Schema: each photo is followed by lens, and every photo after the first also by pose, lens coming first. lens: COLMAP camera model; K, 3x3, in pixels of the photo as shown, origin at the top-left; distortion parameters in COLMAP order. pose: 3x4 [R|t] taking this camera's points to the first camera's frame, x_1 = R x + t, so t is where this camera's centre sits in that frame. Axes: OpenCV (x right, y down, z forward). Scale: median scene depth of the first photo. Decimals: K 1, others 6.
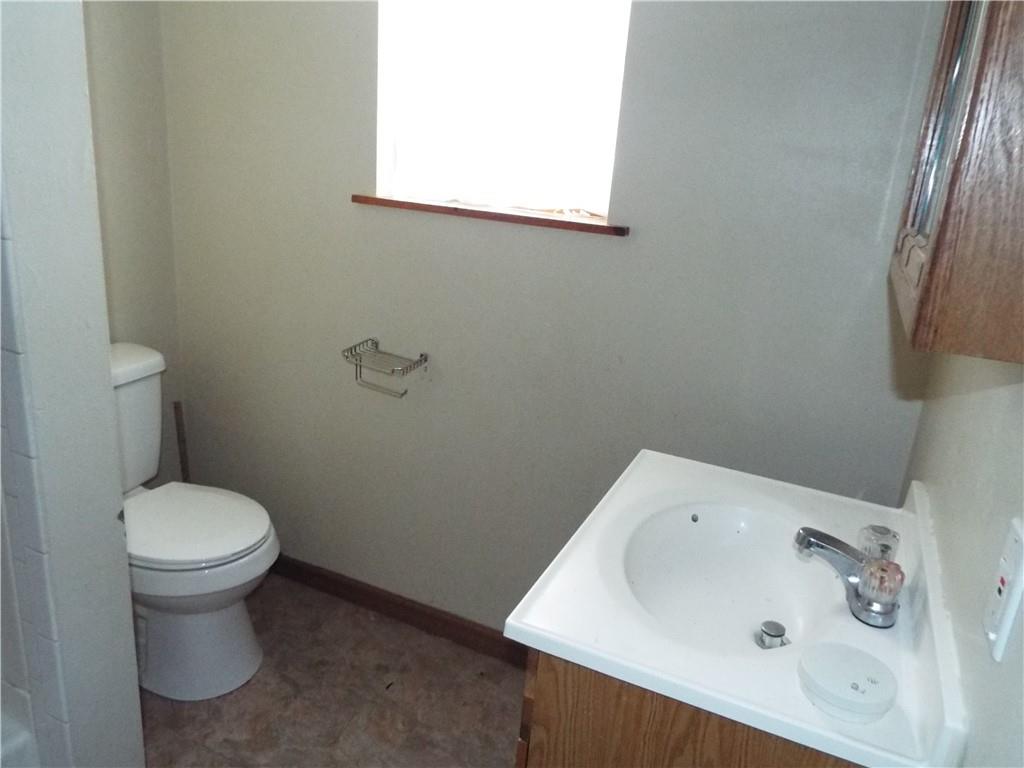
lens RADIAL K [[749.2, 0, 513.3], [0, 749.2, 383.3], [0, 0, 1]] dist [-0.014661, 0.011329]
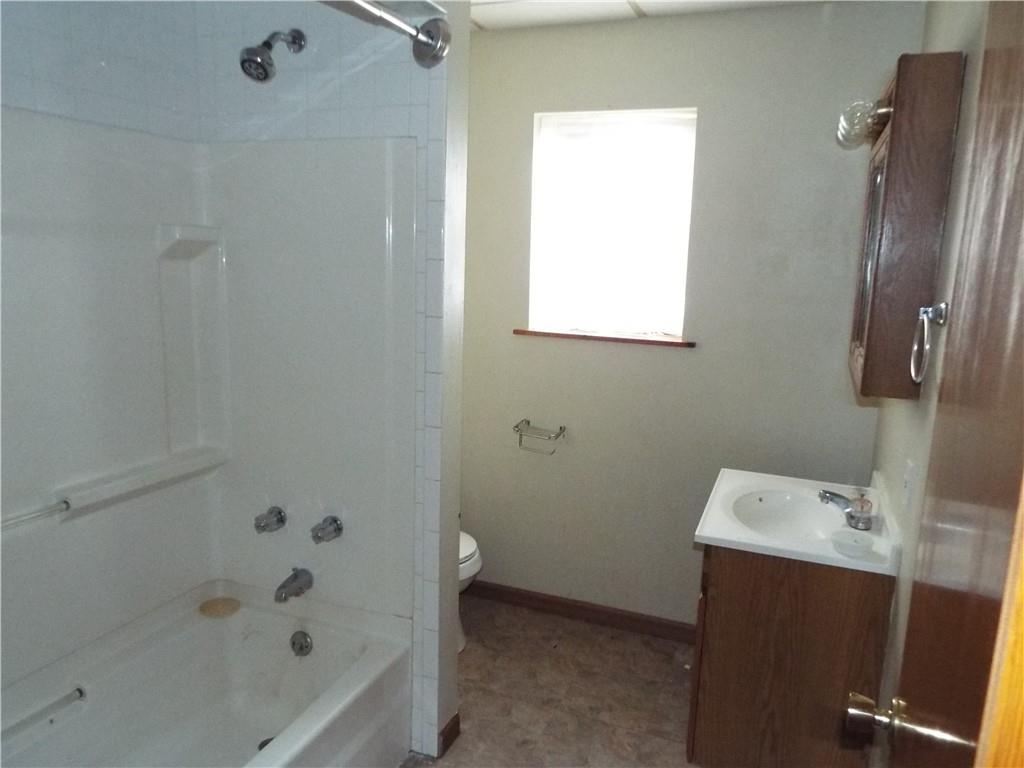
lens RADIAL K [[749.2, 0, 510.2], [0, 749.2, 384.8], [0, 0, 1]] dist [-0.014661, 0.011329]
pose [[0.997516, -0.058319, 0.039508, -0.326859], [0.062594, 0.991112, -0.117380, 0.058711], [-0.032311, 0.119562, 0.992301, -0.642760]]
